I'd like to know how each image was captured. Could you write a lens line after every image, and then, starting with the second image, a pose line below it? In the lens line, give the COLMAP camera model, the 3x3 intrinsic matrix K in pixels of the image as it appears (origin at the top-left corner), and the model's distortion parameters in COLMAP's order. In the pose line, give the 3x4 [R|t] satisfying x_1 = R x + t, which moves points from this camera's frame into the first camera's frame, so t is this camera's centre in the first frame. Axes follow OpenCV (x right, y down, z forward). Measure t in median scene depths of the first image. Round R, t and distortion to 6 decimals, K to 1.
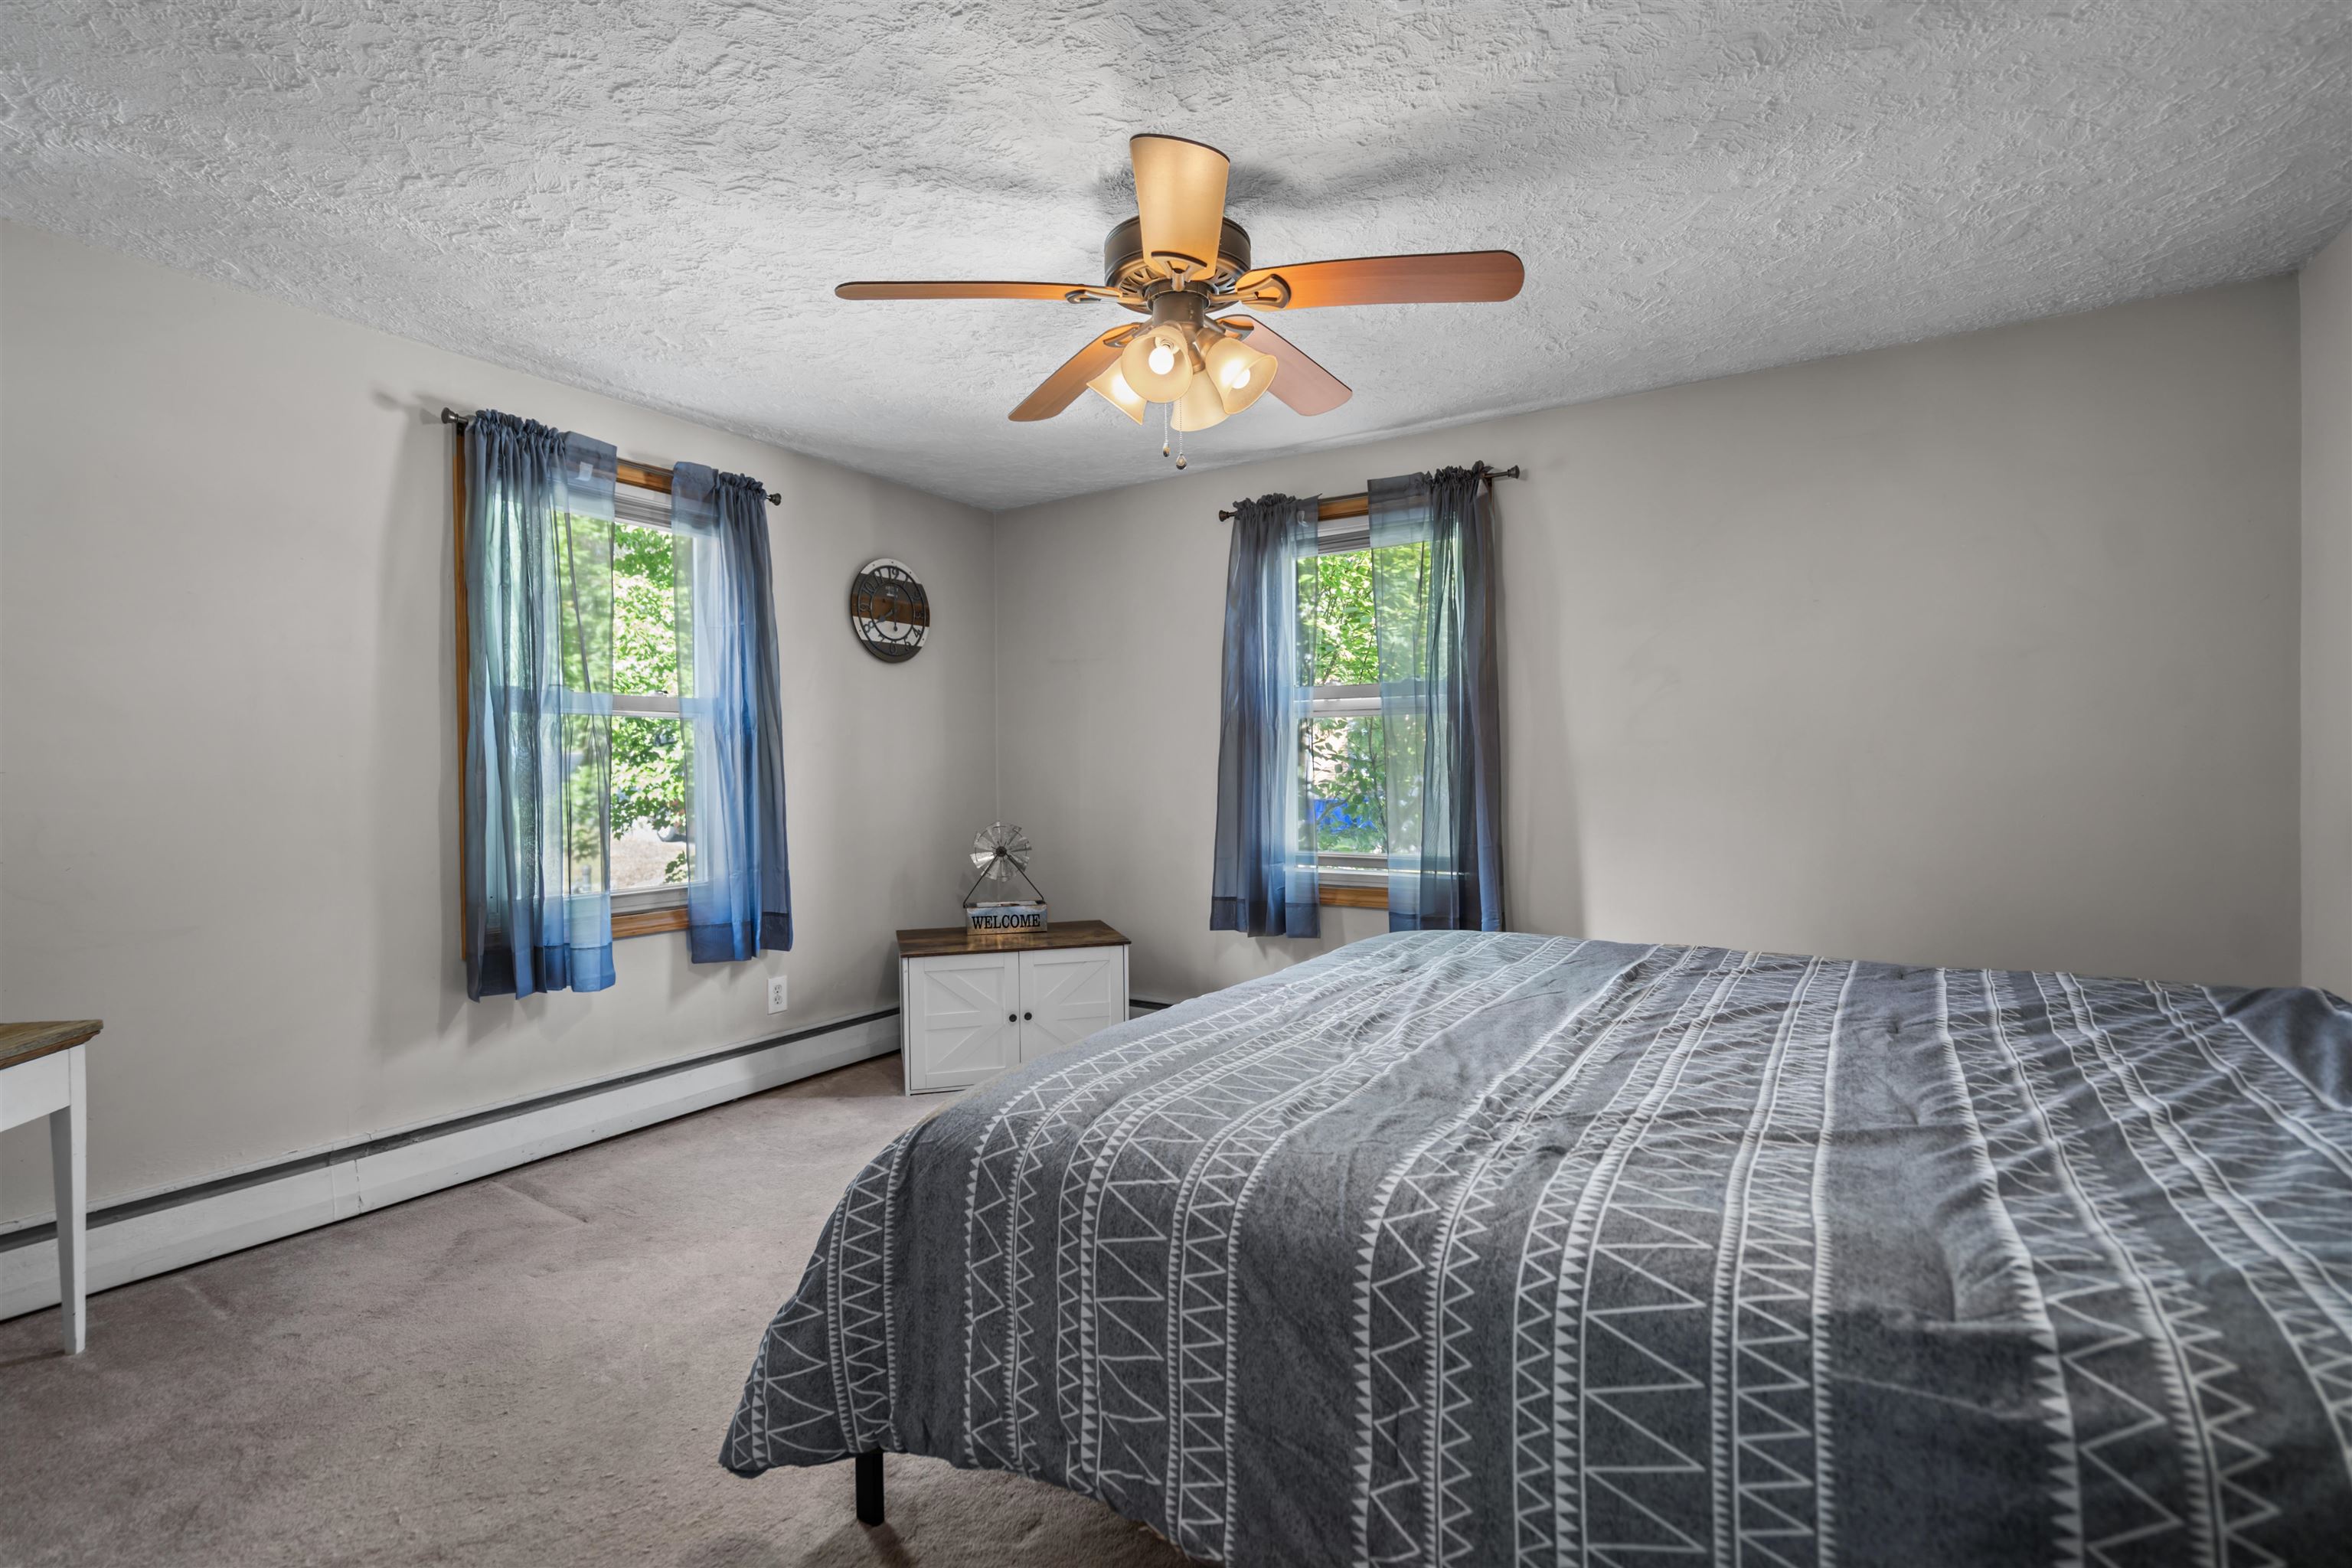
lens RADIAL K [[1084.7, 0, 1177.3], [0, 1084.7, 785.7], [0, 0, 1]] dist [-0.005340, 0.003222]
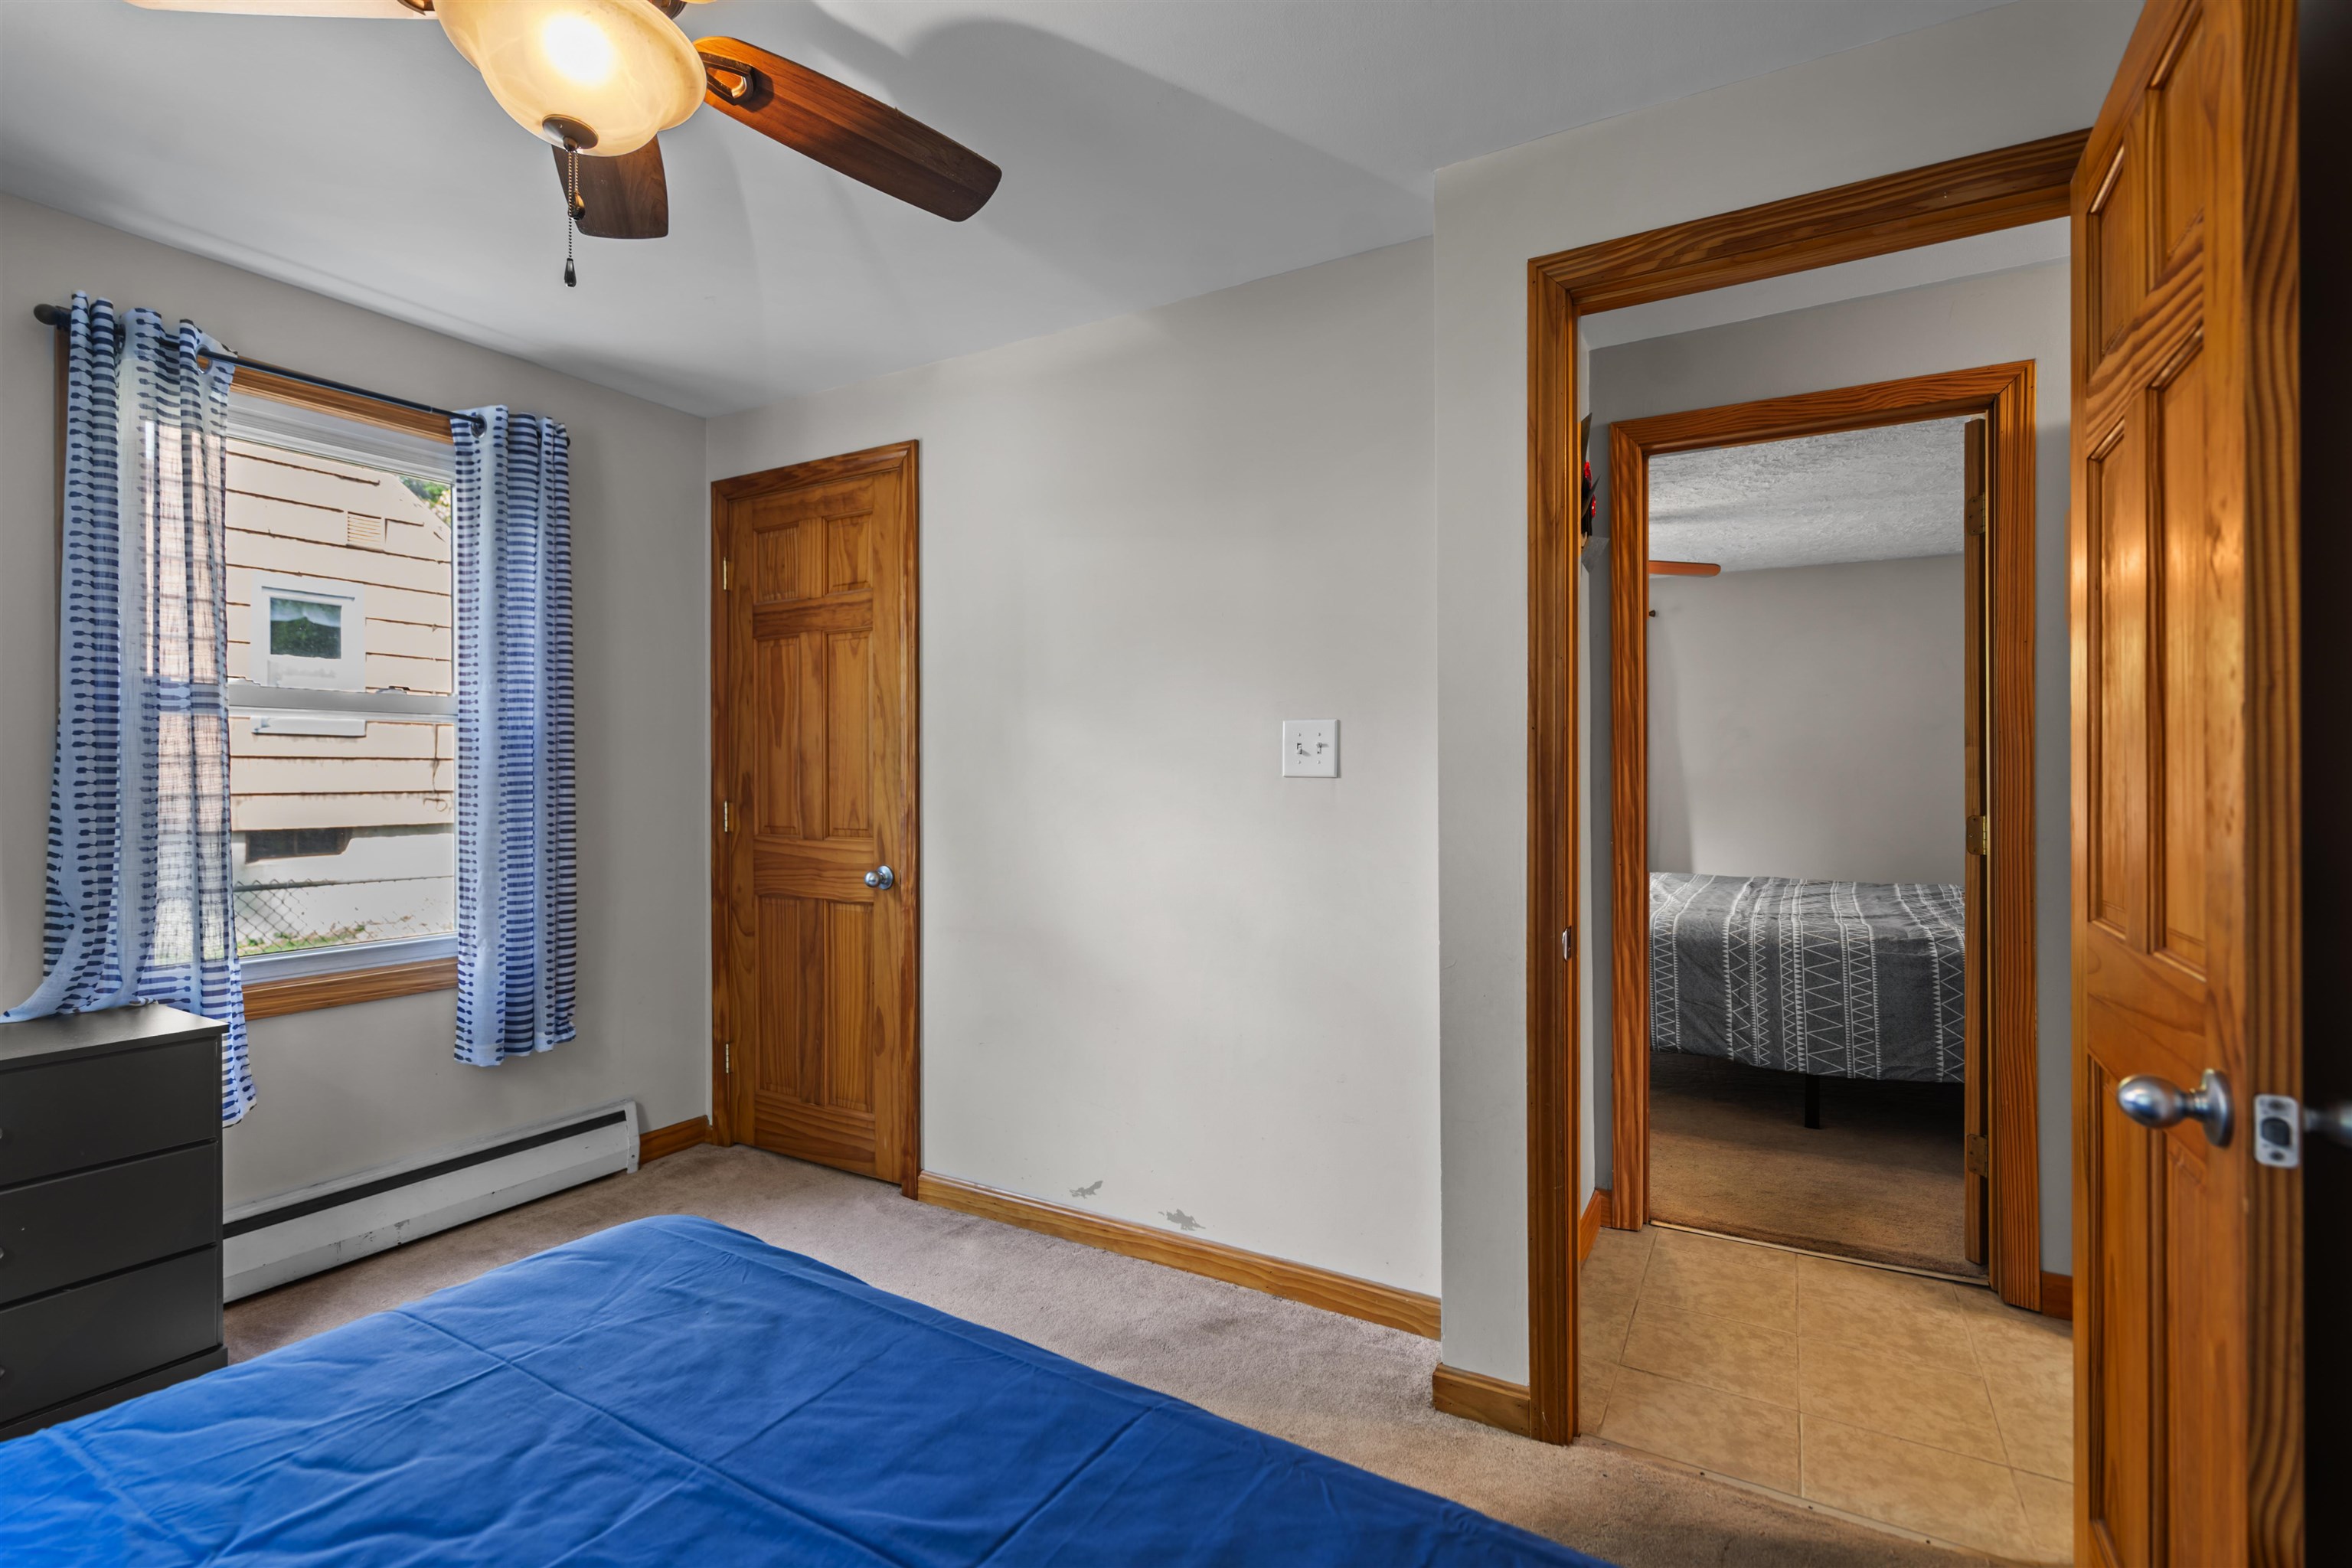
lens RADIAL K [[1084.7, 0, 1168.0], [0, 1084.7, 777.7], [0, 0, 1]] dist [-0.005340, 0.003222]
pose [[0.999388, 0.005828, 0.034489, -1.658807], [-0.005351, 0.999889, -0.013914, 0.006516], [-0.034567, 0.013721, 0.999308, -2.237361]]
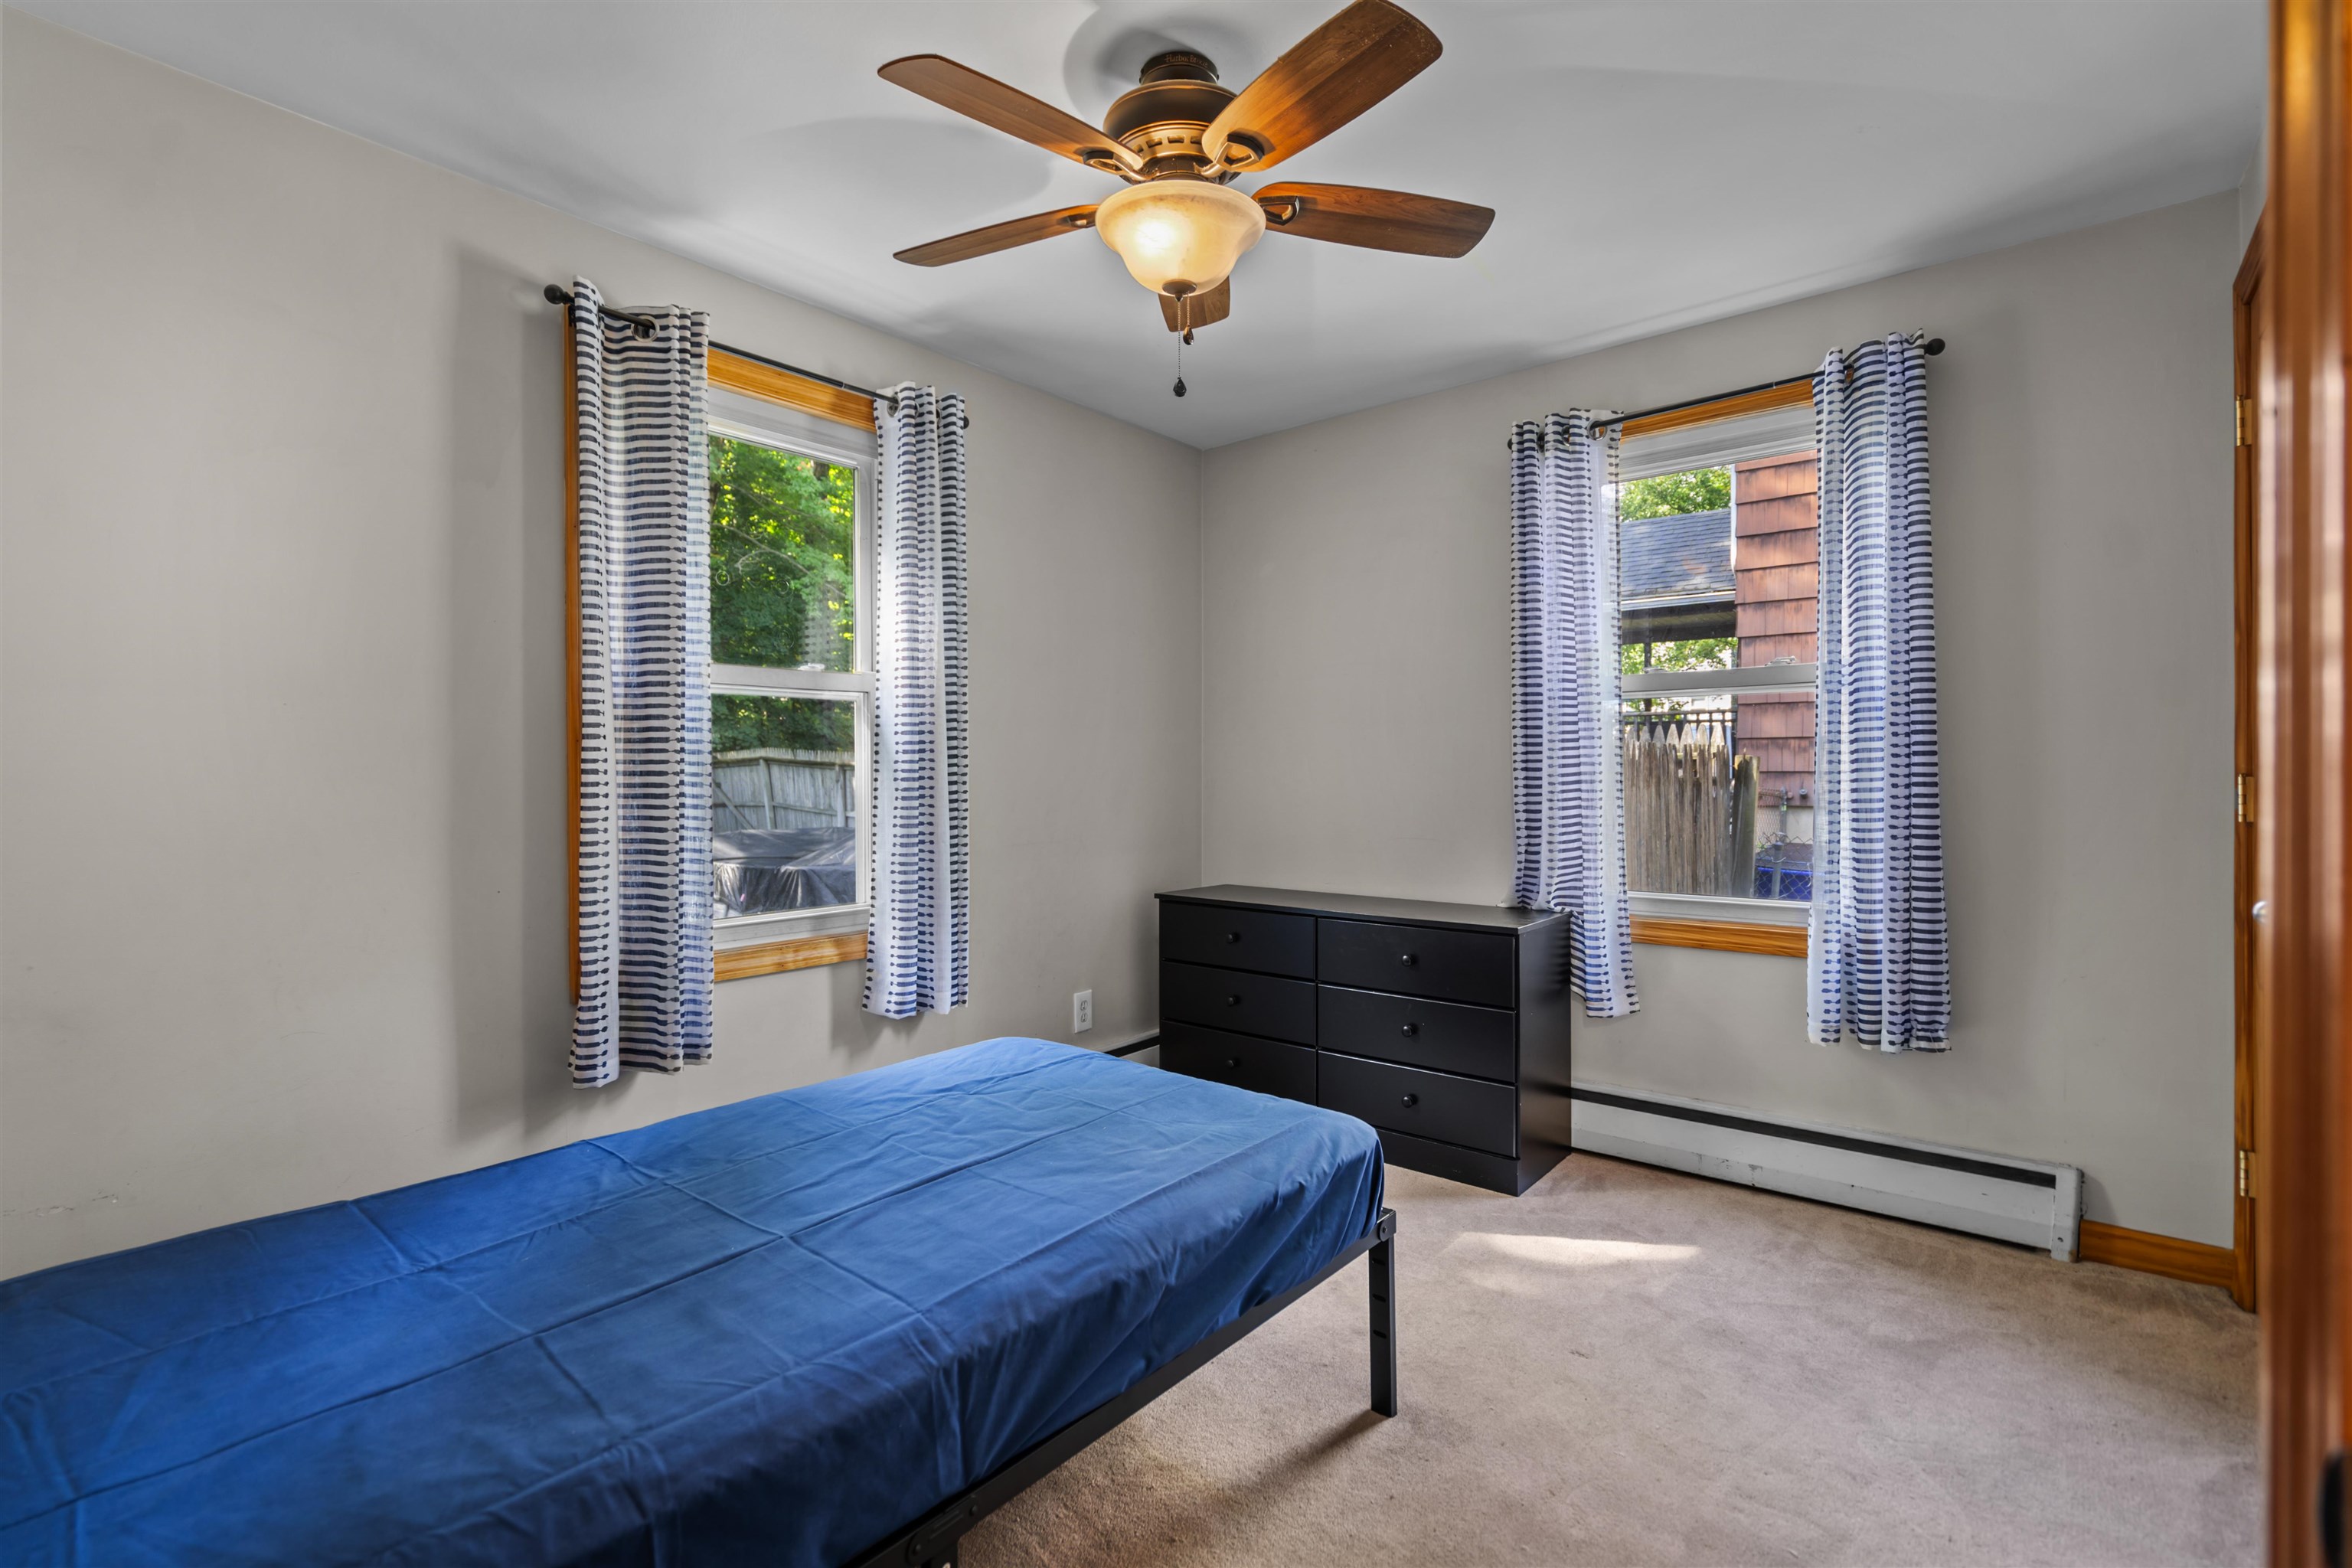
lens RADIAL K [[1084.7, 0, 1168.0], [0, 1084.7, 777.7], [0, 0, 1]] dist [-0.005340, 0.003222]
pose [[-0.144048, 0.014945, -0.989458, 2.343615], [-0.004648, 0.999865, 0.015779, 0.065134], [0.989560, 0.006872, -0.143959, 3.133277]]
